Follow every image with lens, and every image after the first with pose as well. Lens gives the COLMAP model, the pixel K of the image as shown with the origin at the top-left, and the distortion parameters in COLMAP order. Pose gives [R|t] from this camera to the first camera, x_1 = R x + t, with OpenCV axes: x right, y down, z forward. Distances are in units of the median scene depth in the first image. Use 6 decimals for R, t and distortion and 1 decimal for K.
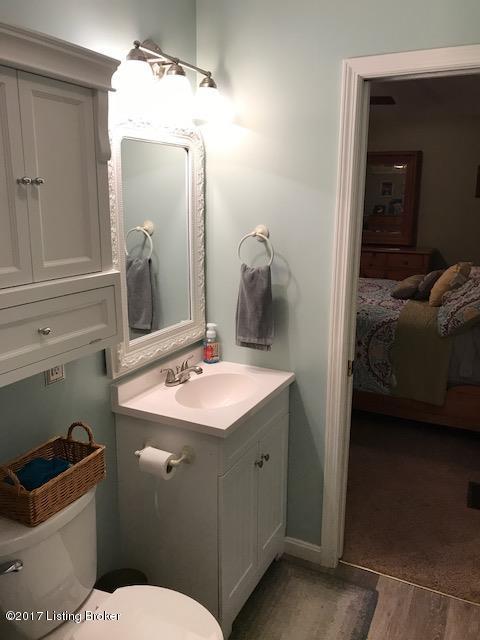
lens RADIAL K [[525.1, 0, 237.1], [0, 525.1, 323.9], [0, 0, 1]] dist [0.035102, 0.004300]
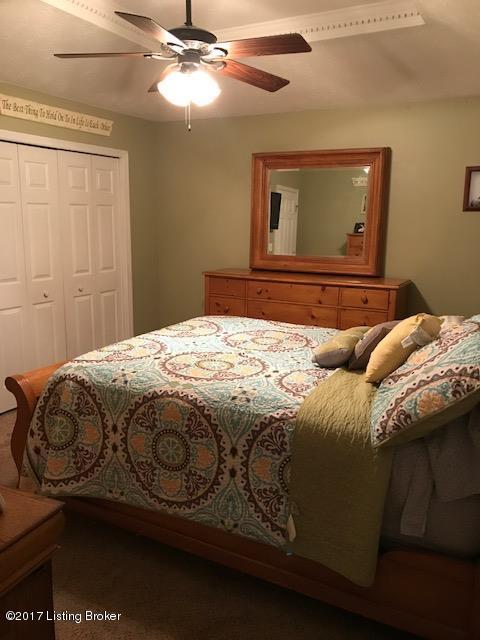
lens RADIAL K [[525.1, 0, 237.5], [0, 525.1, 323.9], [0, 0, 1]] dist [0.035102, 0.004300]
pose [[0.999295, 0.016748, -0.033591, 0.228256], [-0.017894, 0.999257, -0.034126, -0.076074], [0.032994, 0.034703, 0.998853, 0.375369]]
